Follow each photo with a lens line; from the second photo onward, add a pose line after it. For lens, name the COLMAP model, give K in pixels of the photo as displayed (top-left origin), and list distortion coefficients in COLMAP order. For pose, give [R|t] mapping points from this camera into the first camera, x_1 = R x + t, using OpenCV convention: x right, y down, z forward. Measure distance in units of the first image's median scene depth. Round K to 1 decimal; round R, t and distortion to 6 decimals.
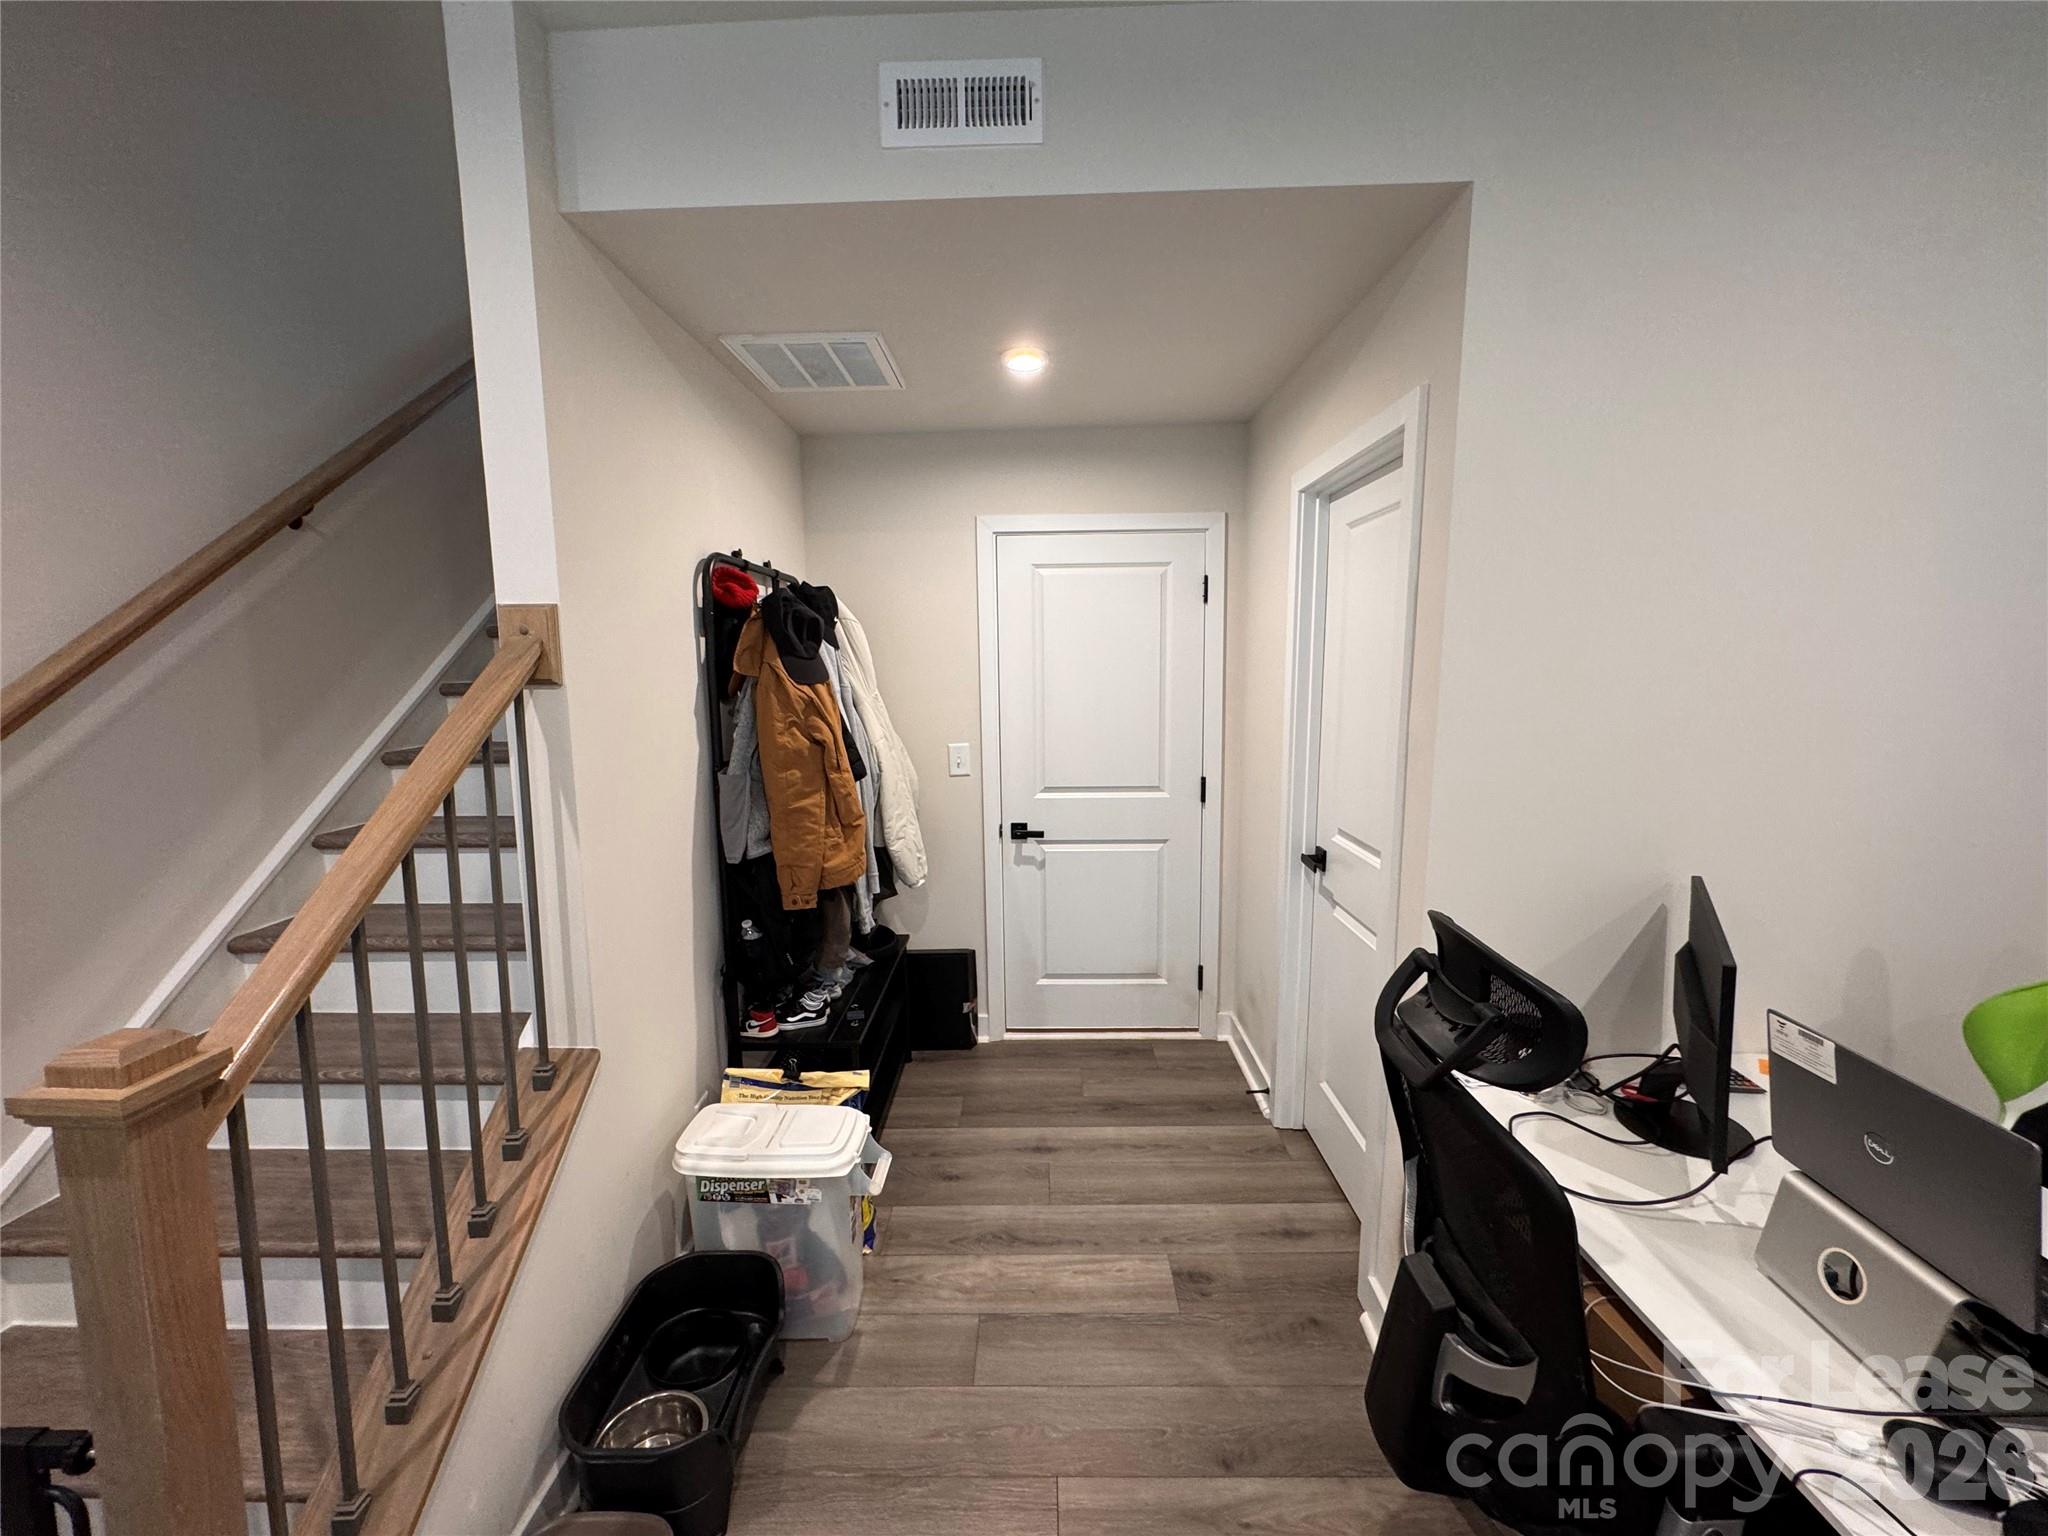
lens RADIAL K [[817.5, 0, 1024.3], [0, 817.5, 767.2], [0, 0, 1]] dist [-0.003188, 0.000673]
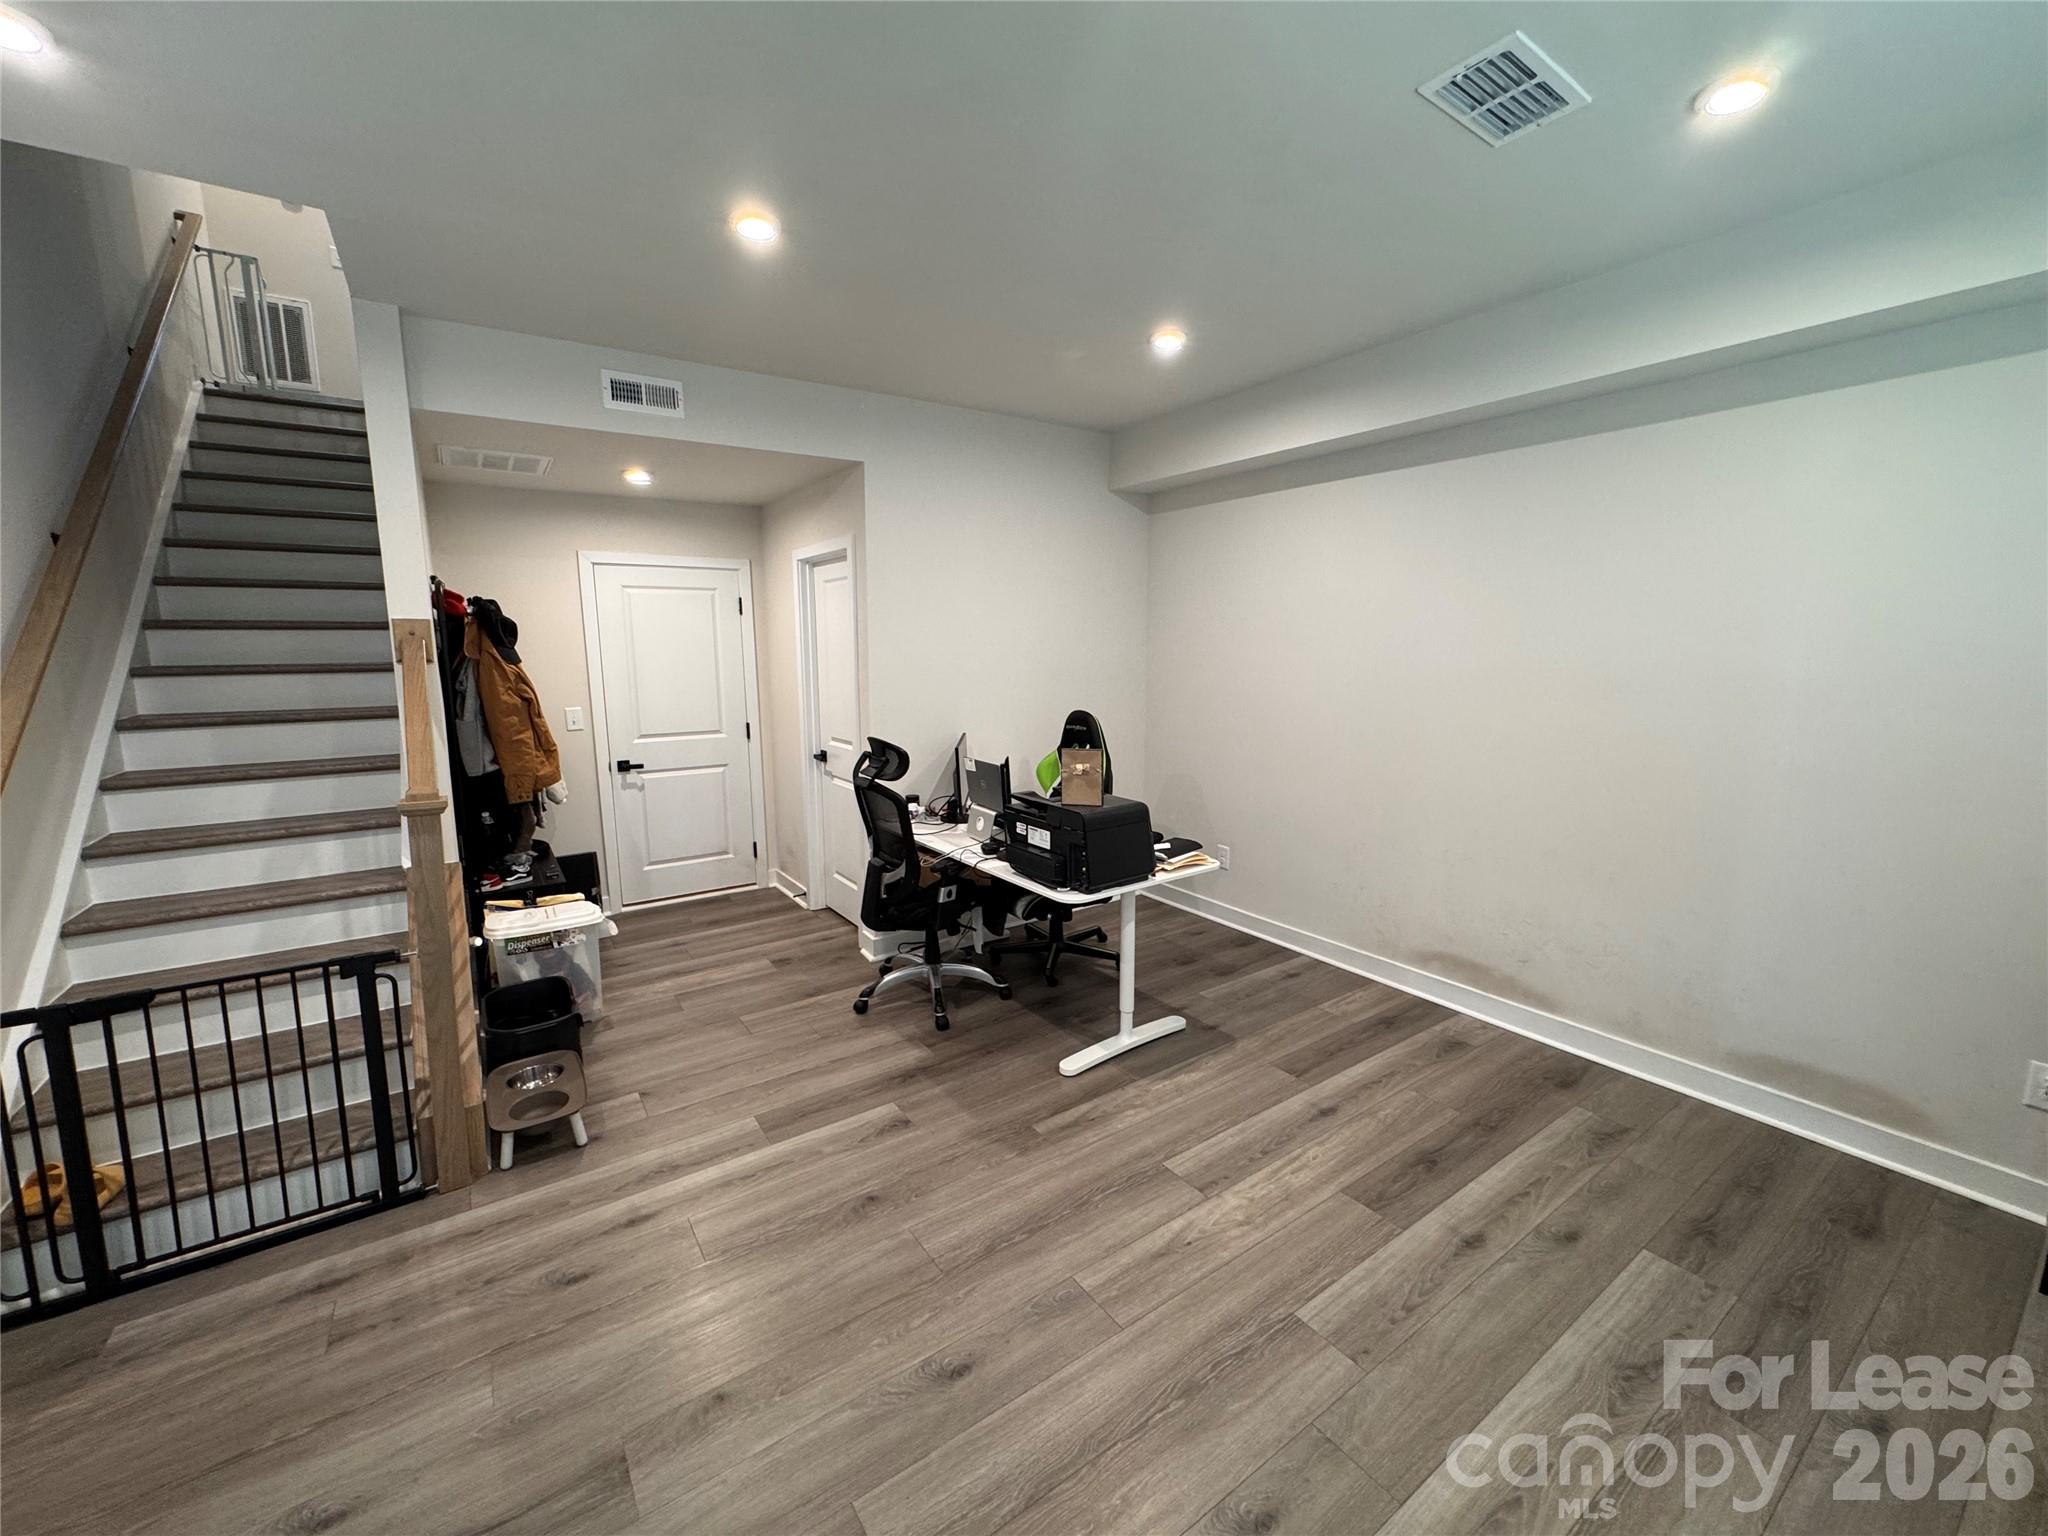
lens RADIAL K [[817.5, 0, 1027.6], [0, 817.5, 766.7], [0, 0, 1]] dist [-0.003188, 0.000673]
pose [[0.812757, -0.078836, 0.577245, -0.346343], [0.071851, 0.996802, 0.034970, 0.105204], [-0.578156, 0.013054, 0.815822, -0.811018]]
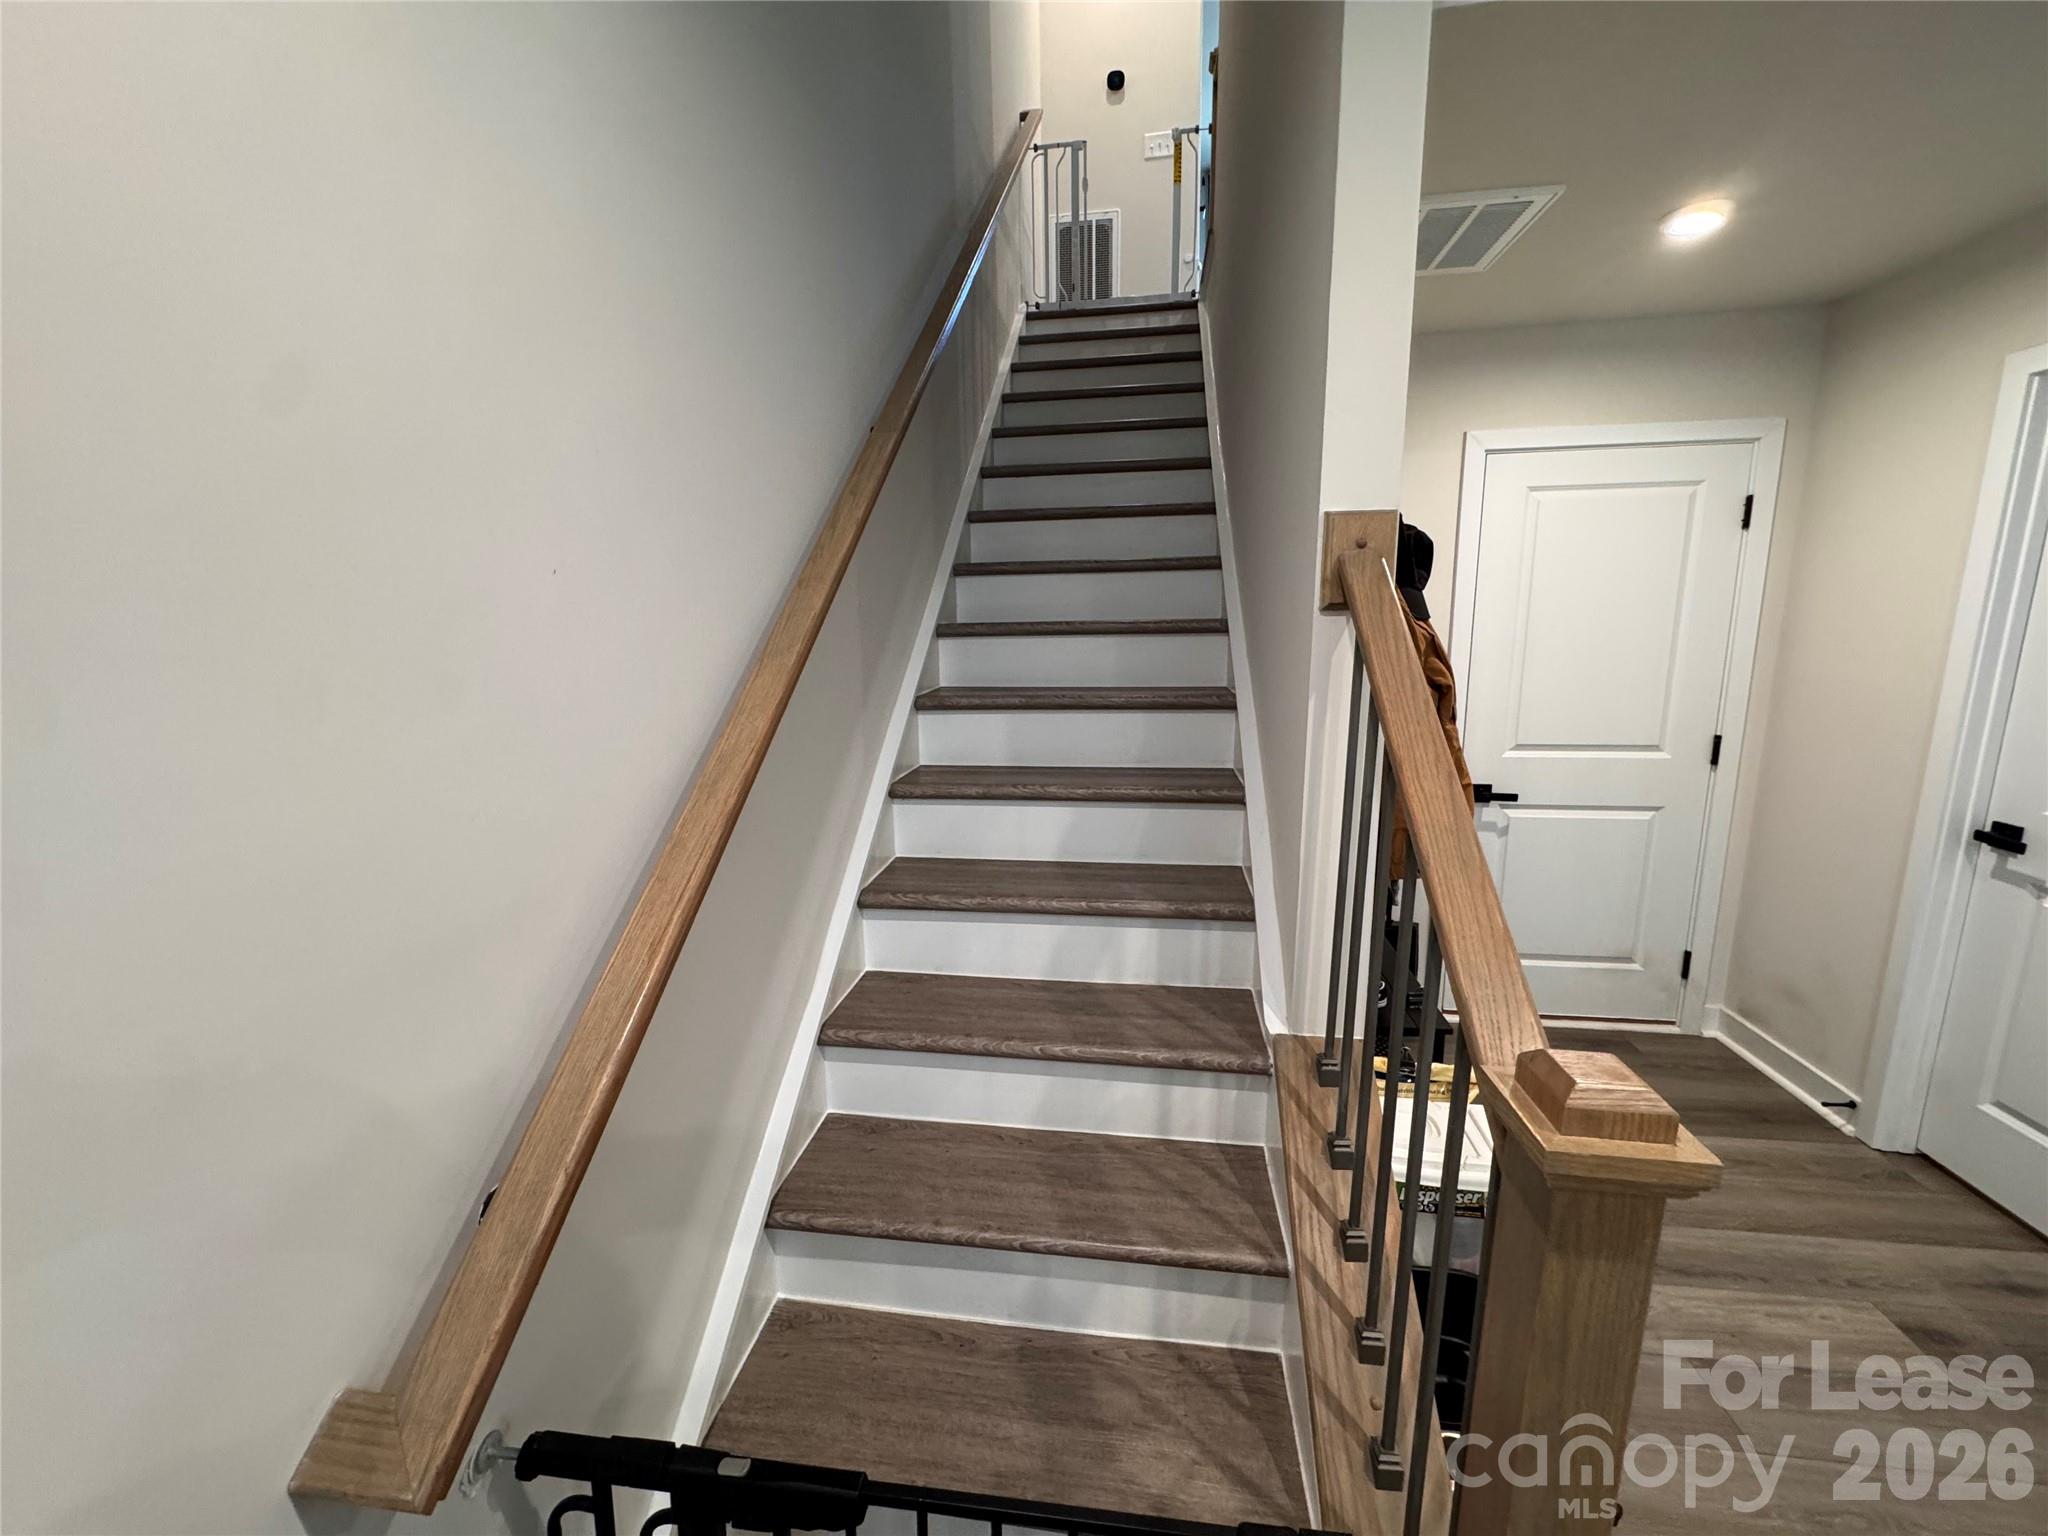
lens RADIAL K [[817.5, 0, 1025.2], [0, 817.5, 766.9], [0, 0, 1]] dist [-0.003188, 0.000673]
pose [[0.992351, 0.018774, -0.122014, -0.513318], [-0.012401, 0.998529, 0.052788, 0.011374], [0.122825, -0.050871, 0.991124, 0.077702]]
